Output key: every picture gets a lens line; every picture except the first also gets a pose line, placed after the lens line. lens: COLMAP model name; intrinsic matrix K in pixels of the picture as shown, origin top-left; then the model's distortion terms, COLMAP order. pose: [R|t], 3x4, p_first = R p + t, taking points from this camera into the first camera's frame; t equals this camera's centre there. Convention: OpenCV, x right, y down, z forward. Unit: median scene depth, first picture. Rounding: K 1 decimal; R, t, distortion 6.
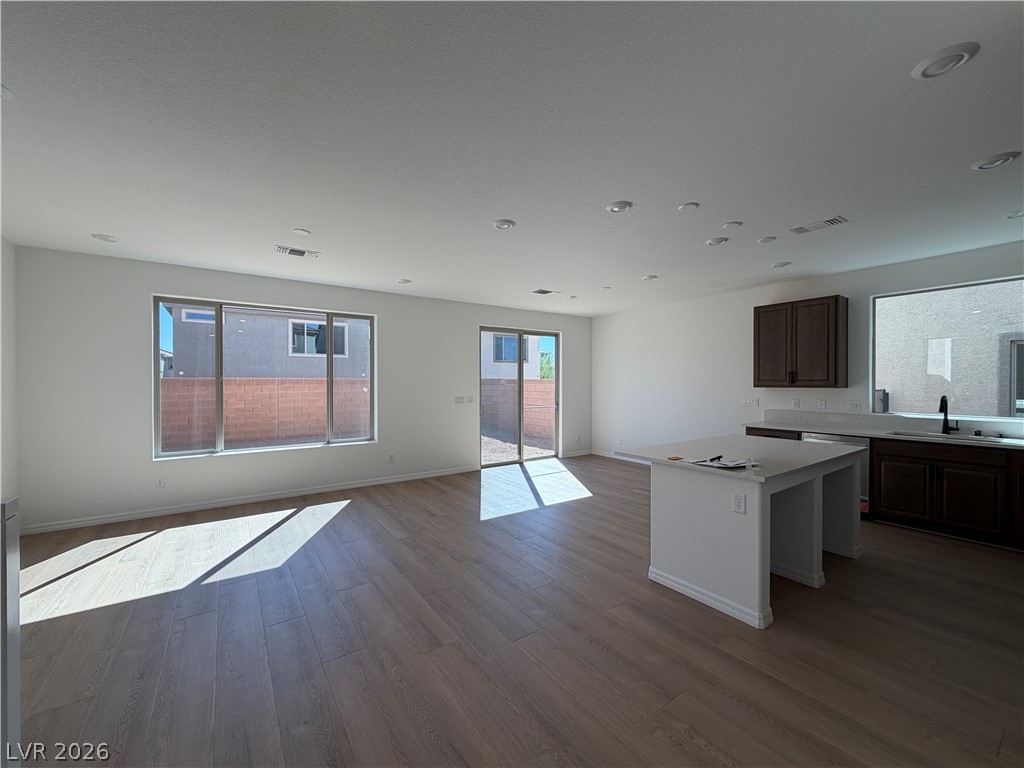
lens RADIAL K [[408.1, 0, 507.8], [0, 408.1, 383.8], [0, 0, 1]] dist [-0.000257, -0.000347]
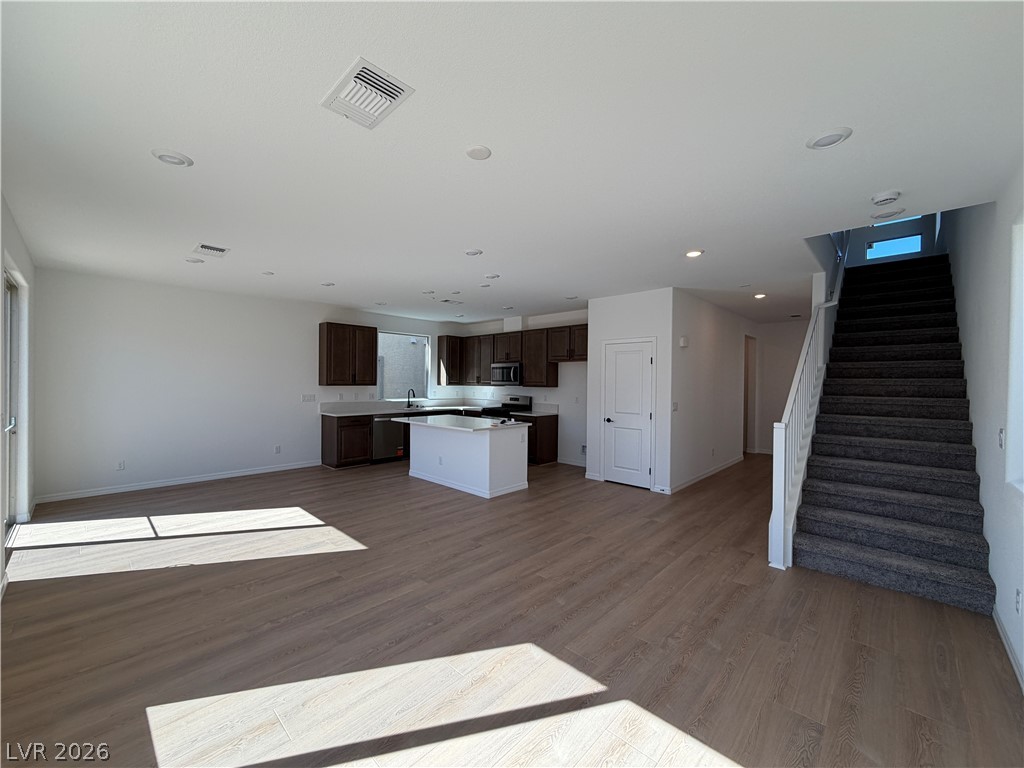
lens RADIAL K [[408.1, 0, 509.8], [0, 408.1, 384.1], [0, 0, 1]] dist [-0.000257, -0.000347]
pose [[-0.202252, -0.006999, 0.979309, -0.847897], [-0.006068, 0.999964, 0.005893, -0.008264], [-0.979315, -0.004750, -0.202287, 0.798944]]
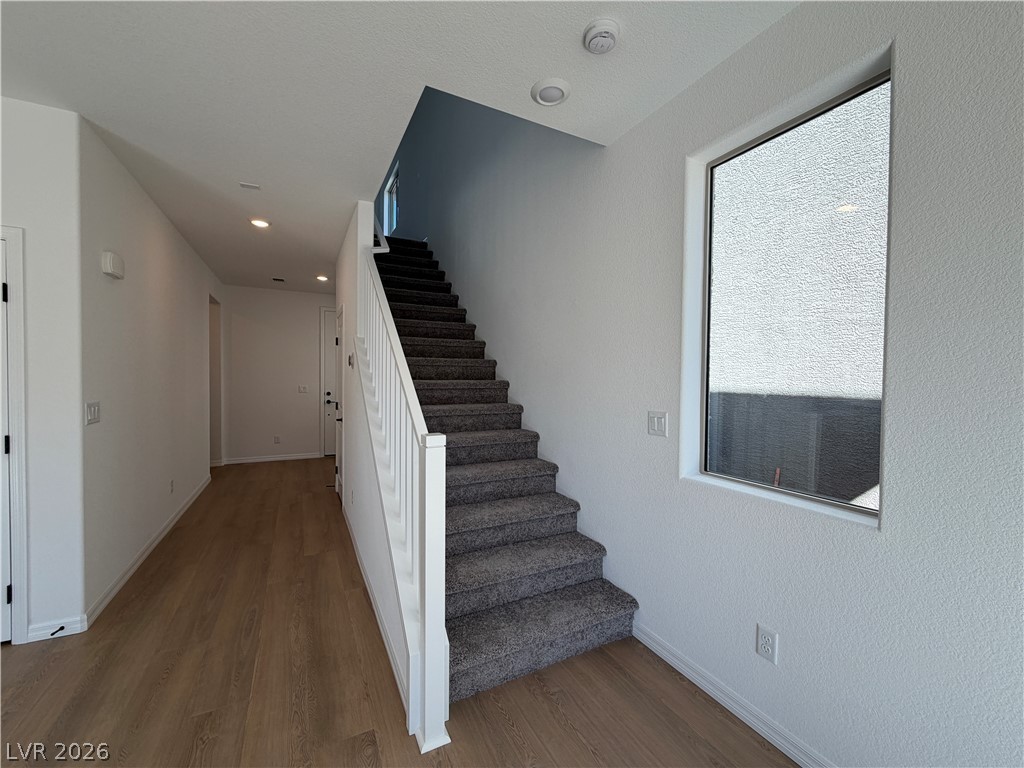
lens RADIAL K [[408.1, 0, 504.9], [0, 408.1, 385.0], [0, 0, 1]] dist [-0.000257, -0.000347]
pose [[-0.991478, -0.010425, 0.129853, -0.356328], [-0.008133, 0.999802, 0.018173, 0.014205], [-0.130017, 0.016962, -0.991367, 0.519299]]
